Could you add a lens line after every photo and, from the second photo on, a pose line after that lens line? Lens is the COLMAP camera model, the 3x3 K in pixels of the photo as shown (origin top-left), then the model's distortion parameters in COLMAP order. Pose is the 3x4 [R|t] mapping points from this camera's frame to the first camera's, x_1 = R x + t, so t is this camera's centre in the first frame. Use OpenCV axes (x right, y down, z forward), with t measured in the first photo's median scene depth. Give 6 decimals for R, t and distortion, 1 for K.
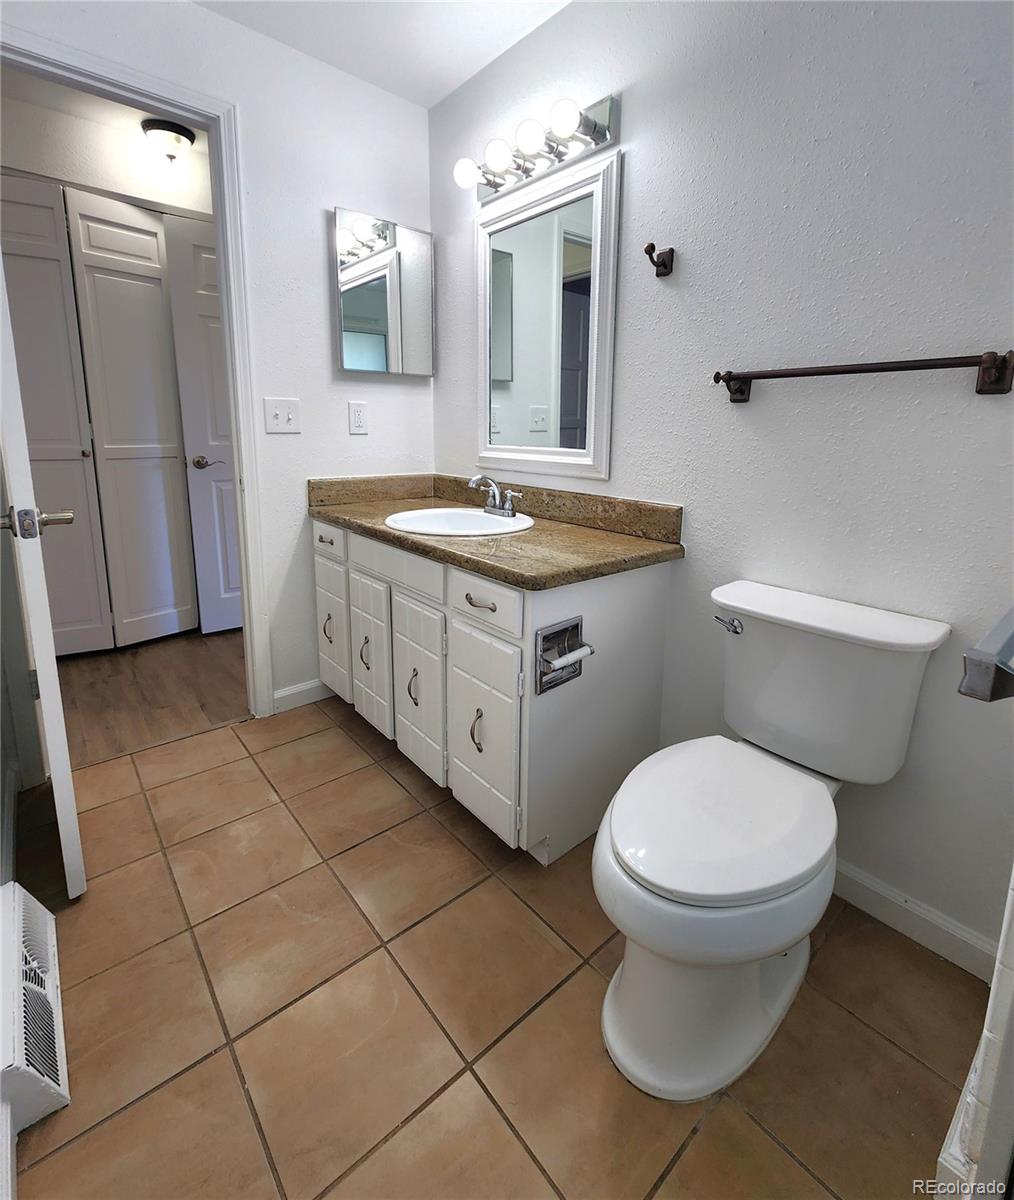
lens RADIAL K [[557.8, 0, 506.8], [0, 557.8, 550.8], [0, 0, 1]] dist [-0.002187, 0.000126]
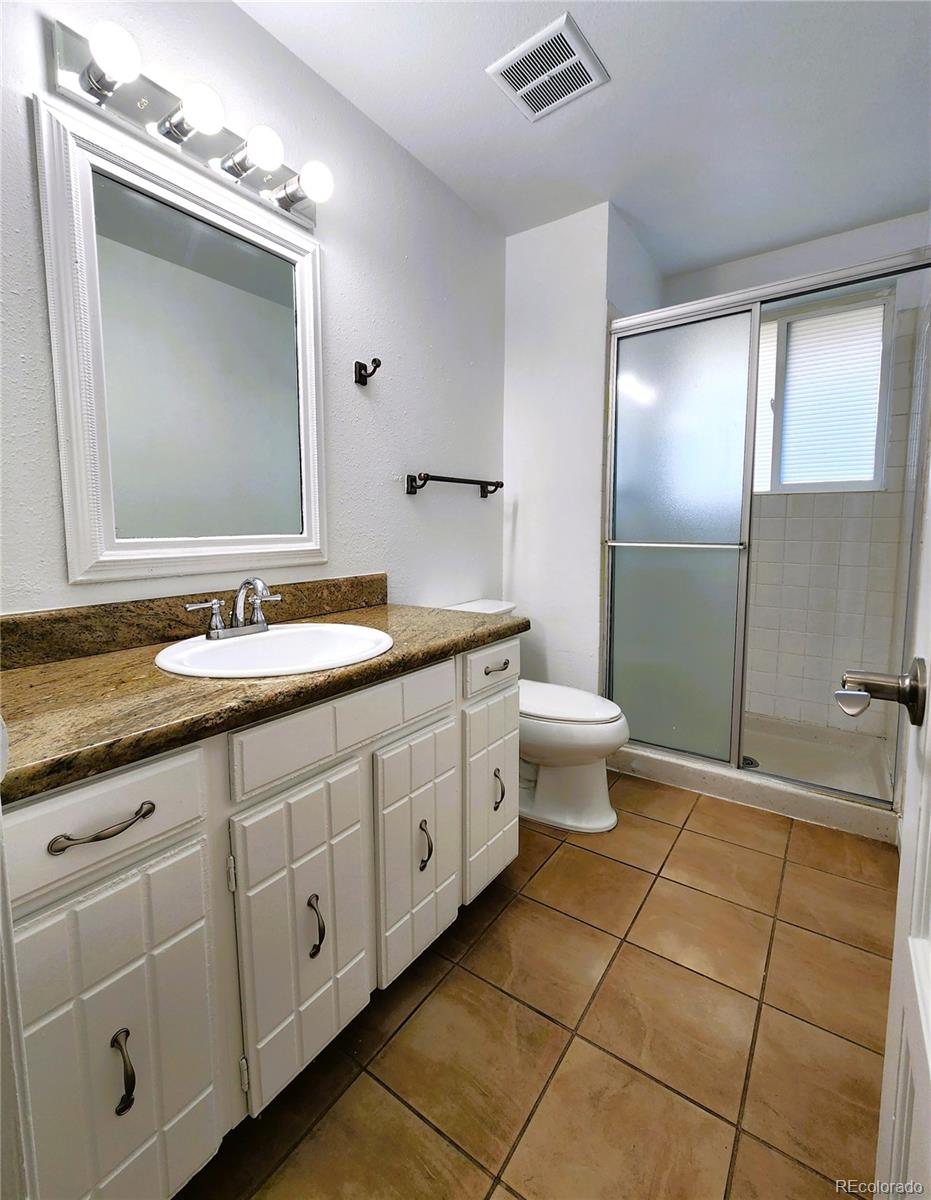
lens RADIAL K [[533.7, 0, 465.5], [0, 533.7, 600.0], [0, 0, 1]] dist [0.002167, -0.000018]
pose [[-0.246597, -0.147927, 0.957762, -0.860519], [0.214067, 0.955556, 0.202703, -0.218883], [-0.945180, 0.255012, -0.203971, 1.050662]]
